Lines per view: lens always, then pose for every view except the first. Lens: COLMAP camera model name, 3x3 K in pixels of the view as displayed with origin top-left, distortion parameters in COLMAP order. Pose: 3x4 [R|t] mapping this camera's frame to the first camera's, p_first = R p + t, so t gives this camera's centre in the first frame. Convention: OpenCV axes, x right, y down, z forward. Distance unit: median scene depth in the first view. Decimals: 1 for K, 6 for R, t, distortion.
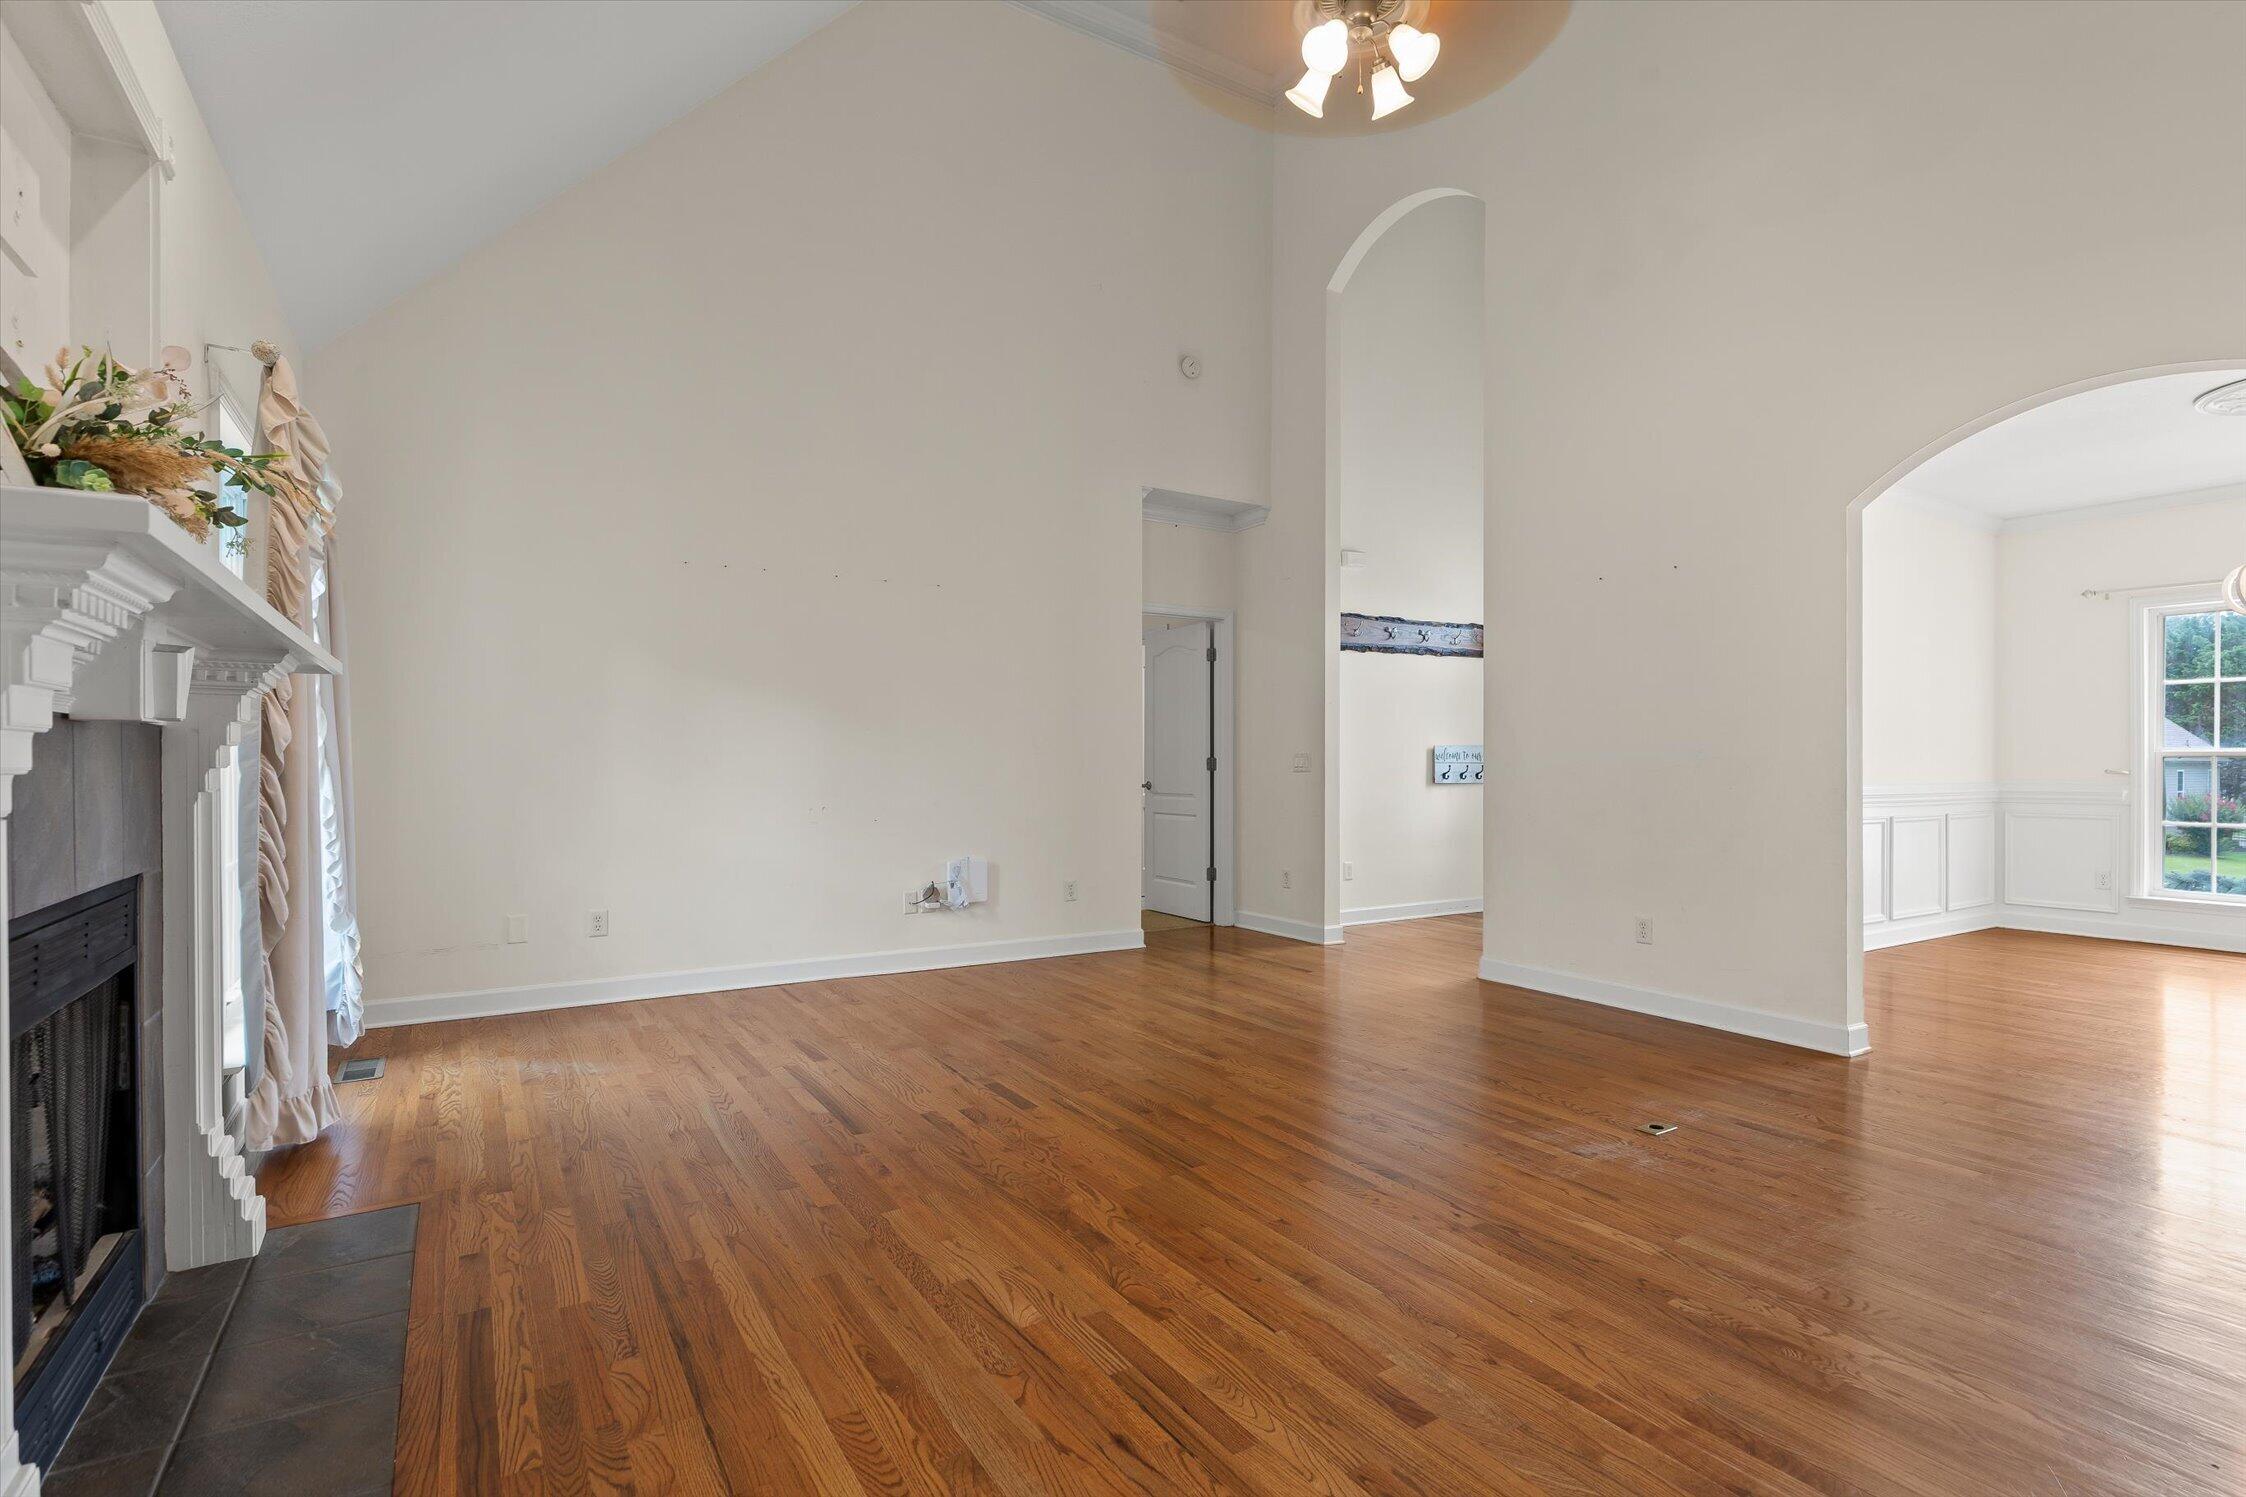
lens RADIAL K [[1085.4, 0, 1140.8], [0, 1085.4, 757.9], [0, 0, 1]] dist [0.000994, 0.001080]
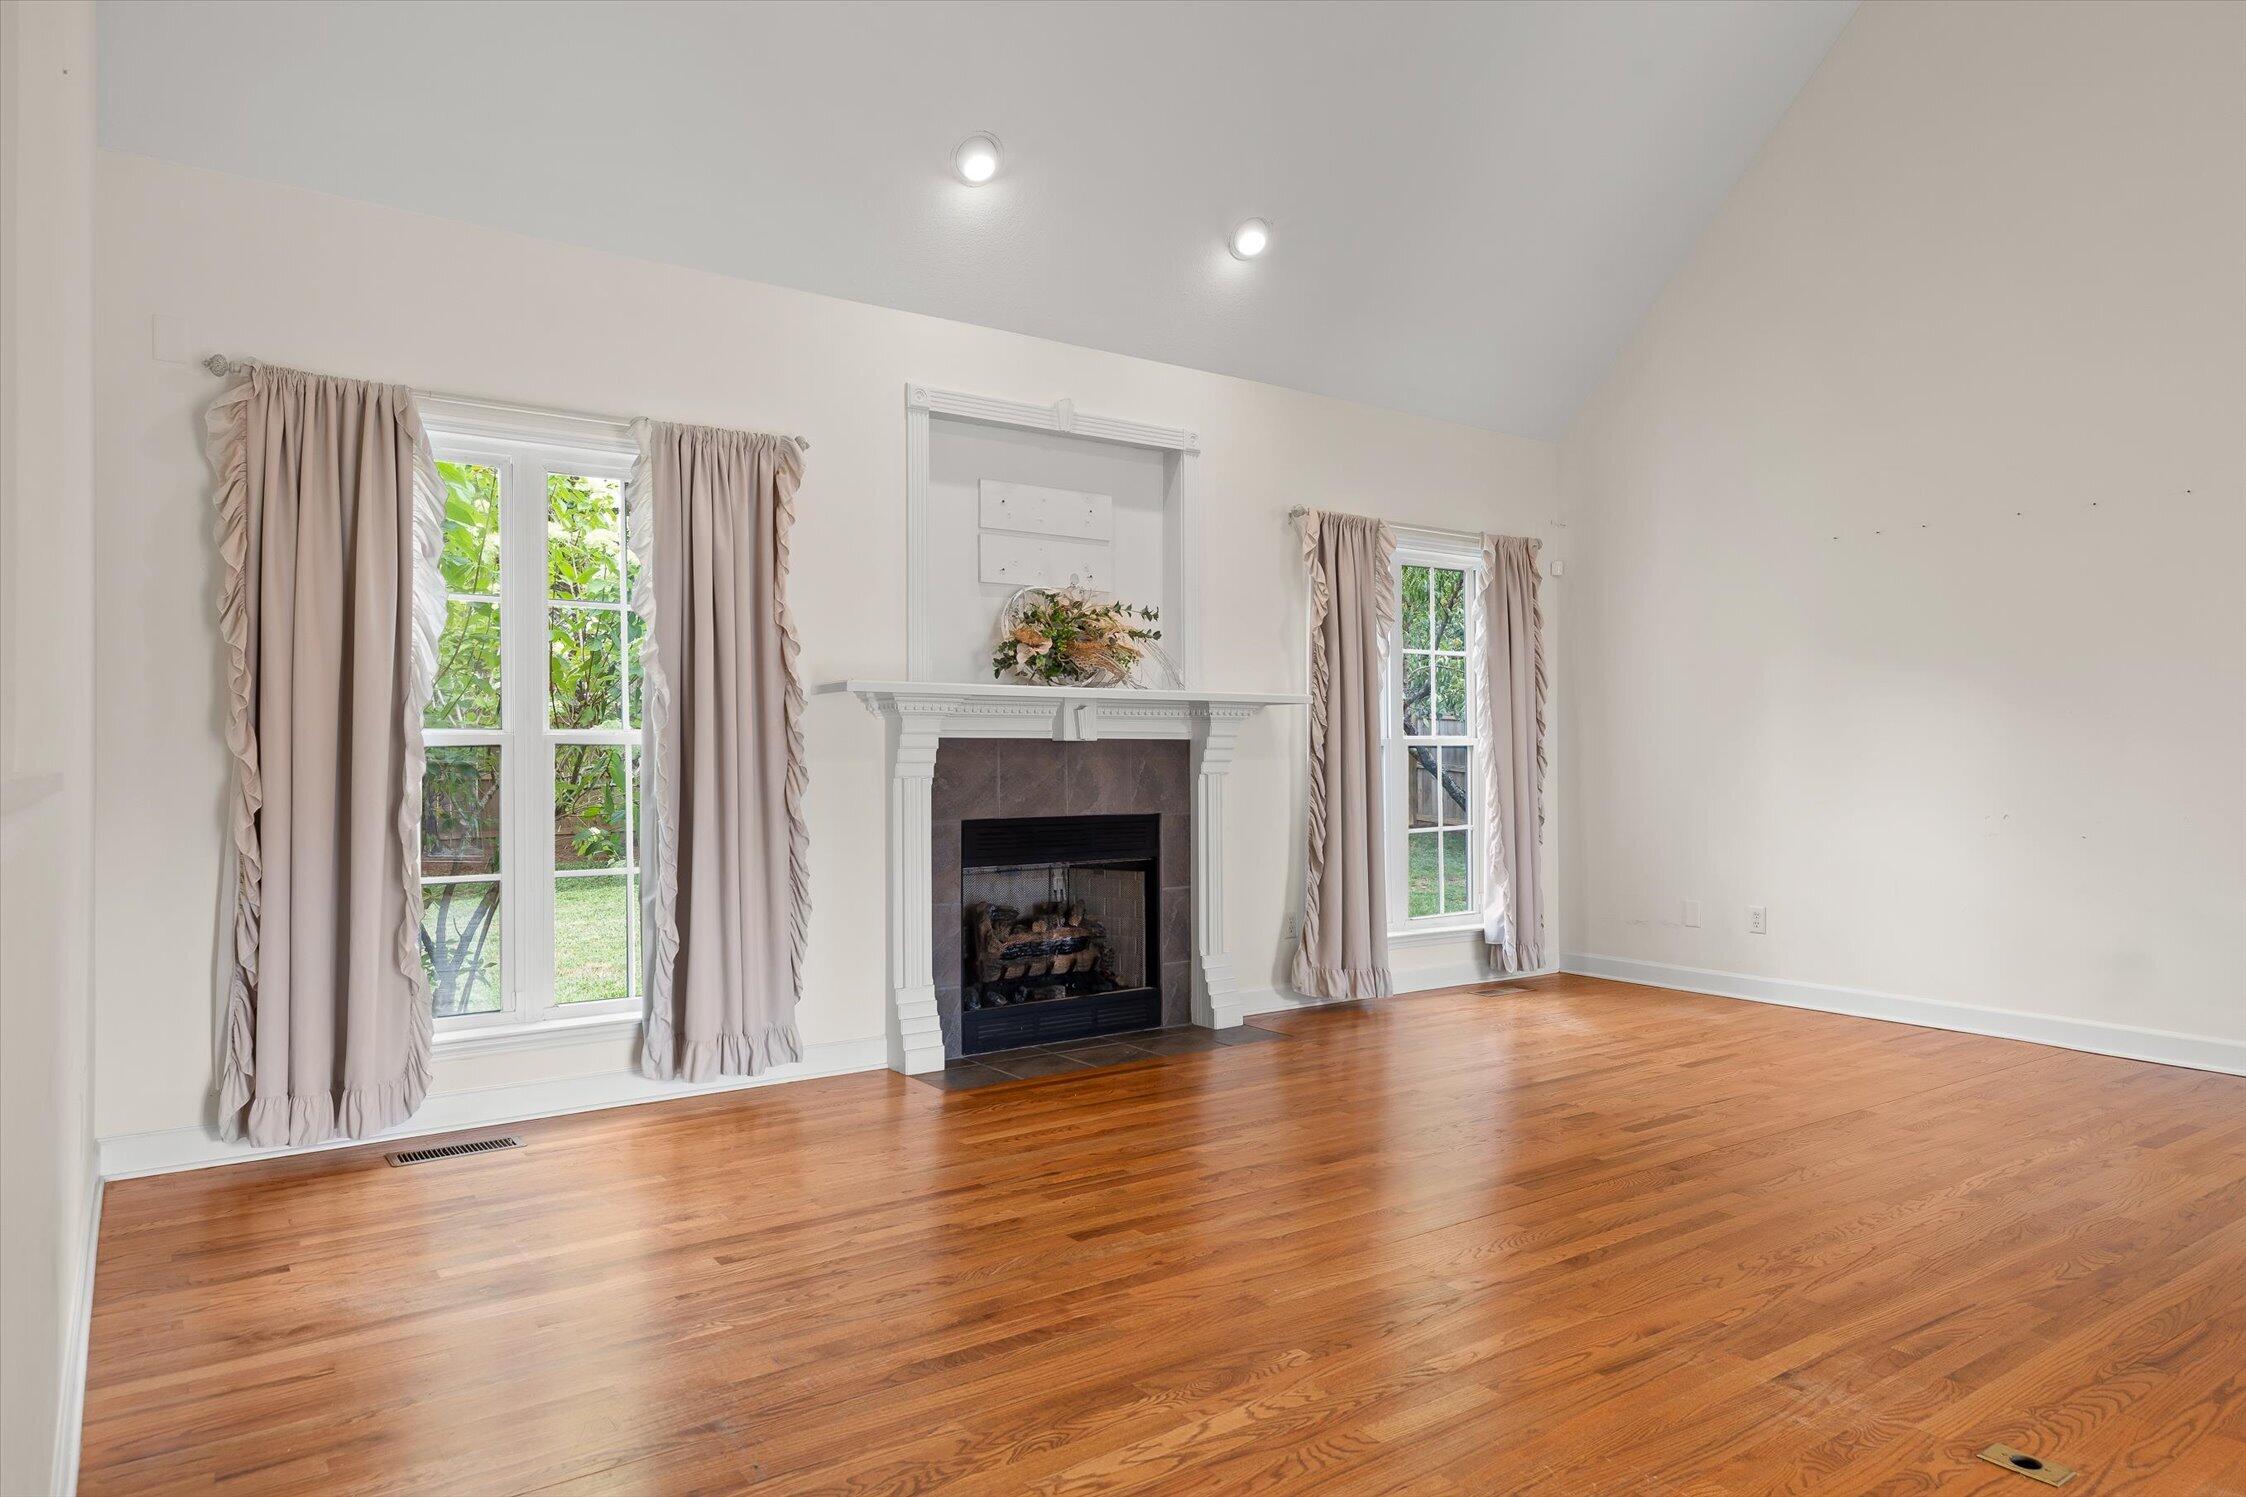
lens RADIAL K [[1387.3, 0, 1119.1], [0, 1387.3, 750.4], [0, 0, 1]] dist [0.017660, 0.002432]
pose [[0.046741, -0.007449, -0.998879, 1.253026], [0.006284, 0.999955, -0.007163, 0.005312], [0.998887, -0.005942, 0.046785, 0.606956]]
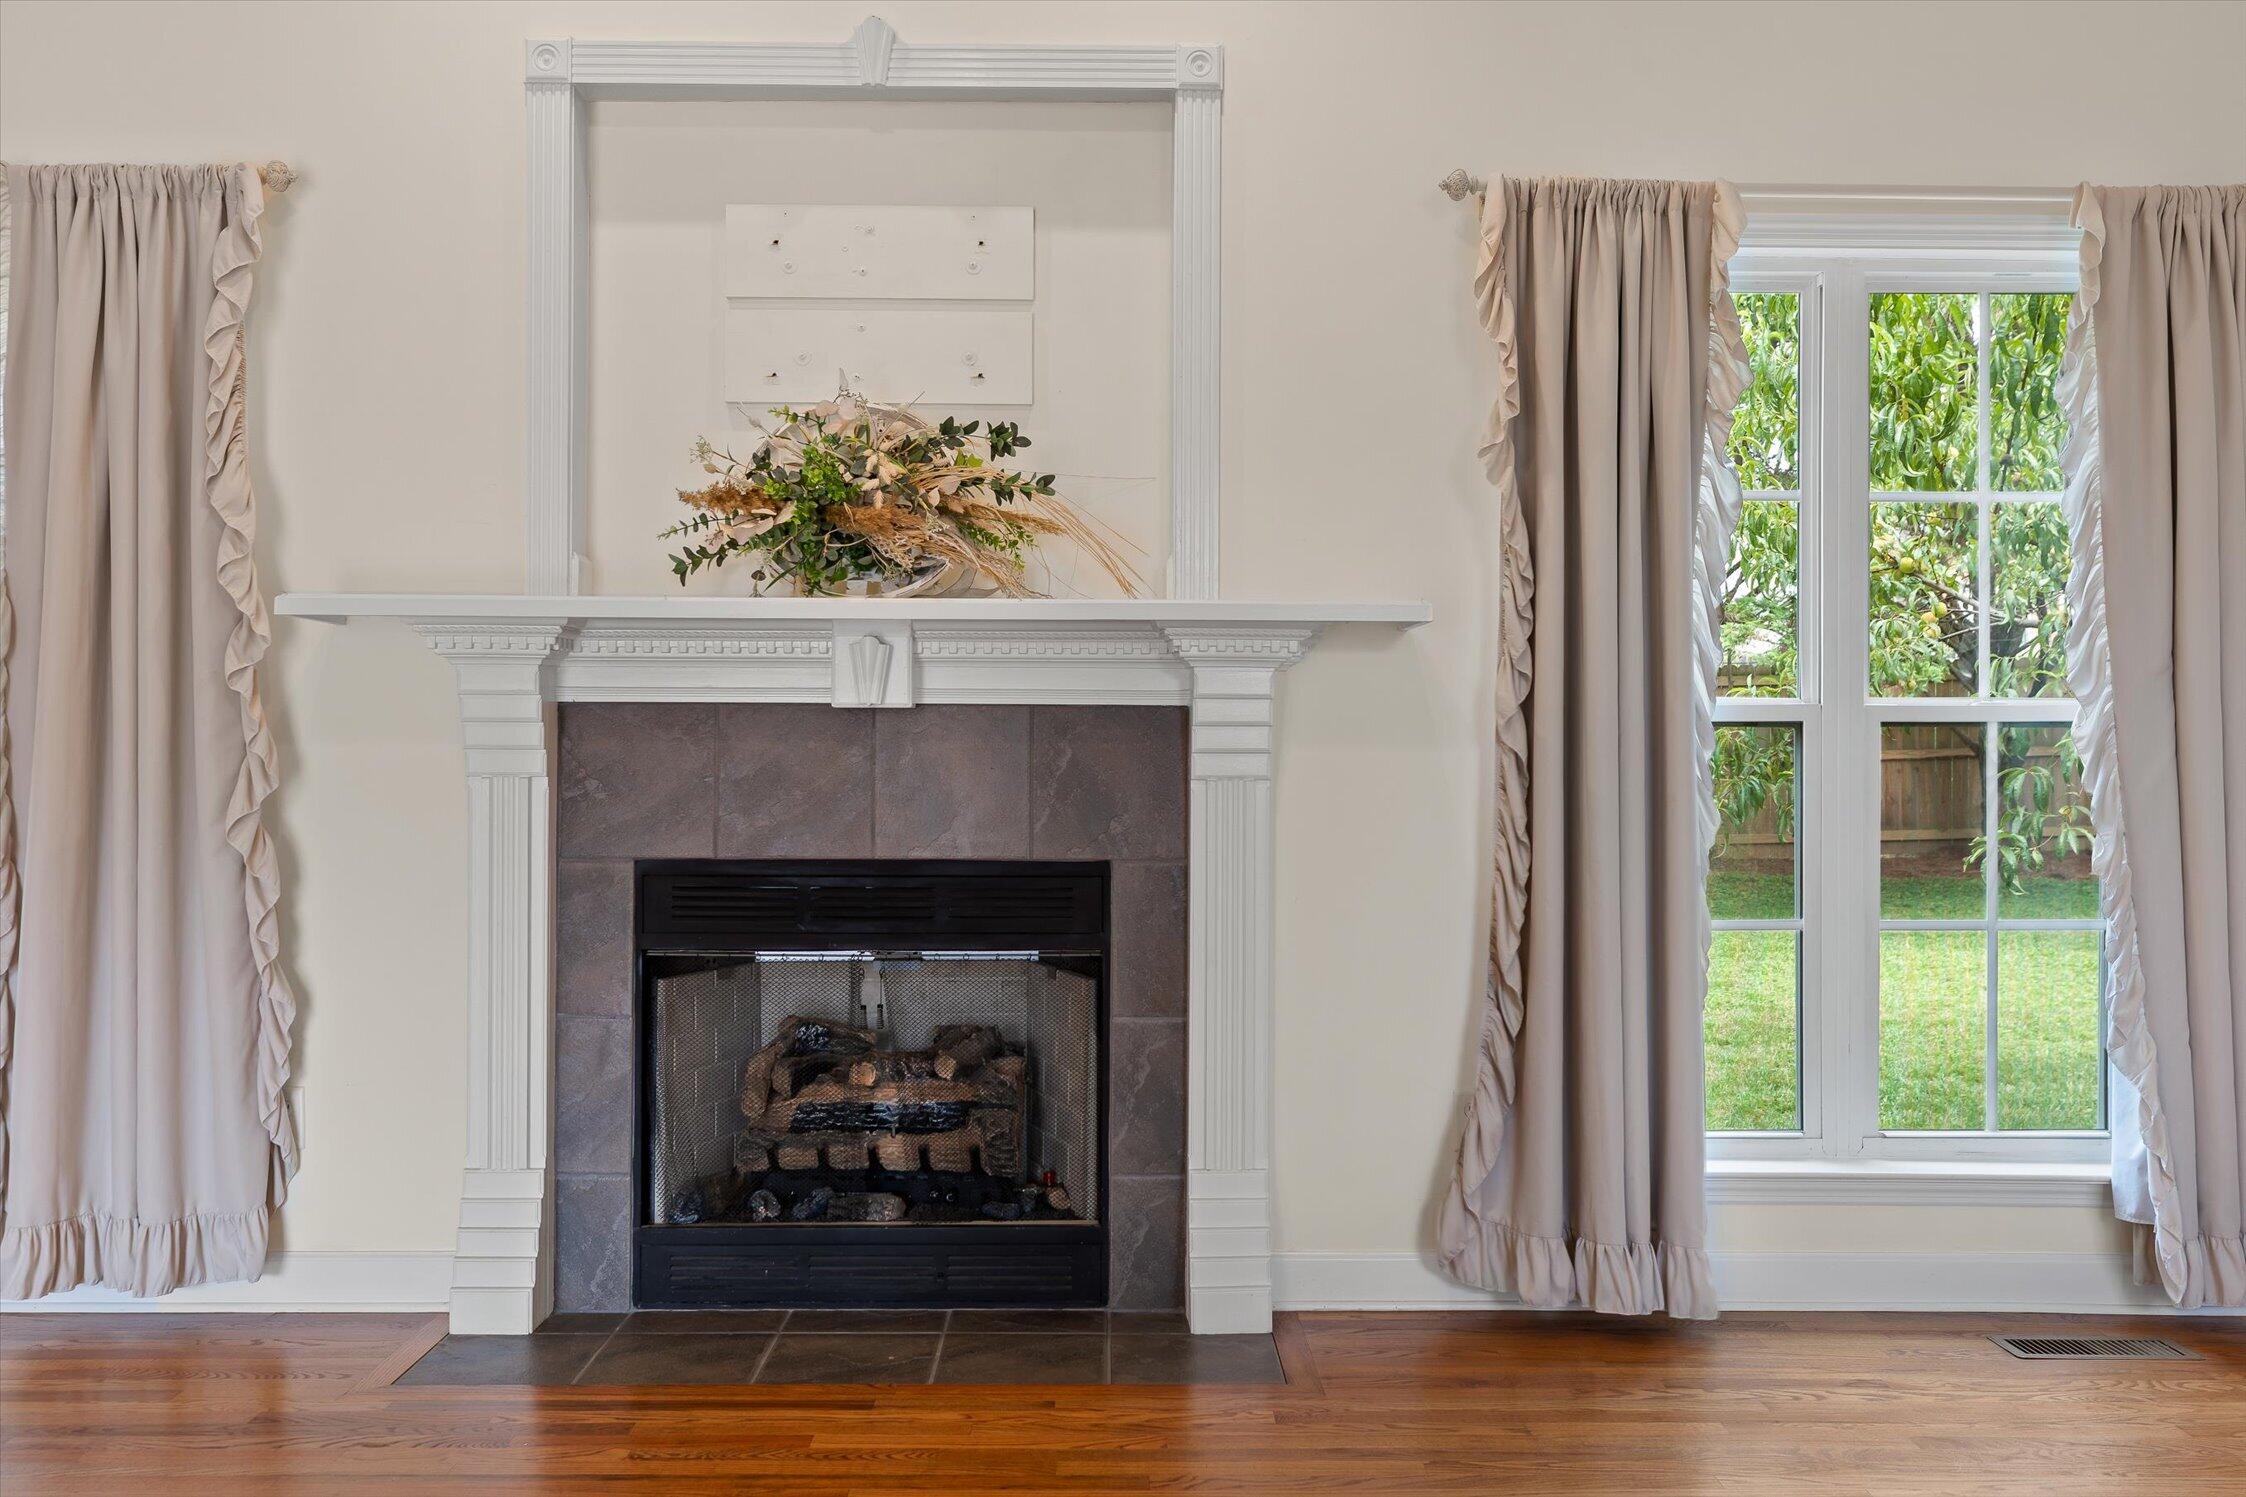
lens RADIAL K [[2080.8, 0, 1118.6], [0, 2080.8, 737.9], [0, 0, 1]] dist [0.009480, 0.000000]
pose [[-0.523561, -0.008764, -0.851943, 0.491780], [-0.003745, 0.999961, -0.007986, 0.009999], [0.851980, -0.000991, -0.523574, 1.488611]]
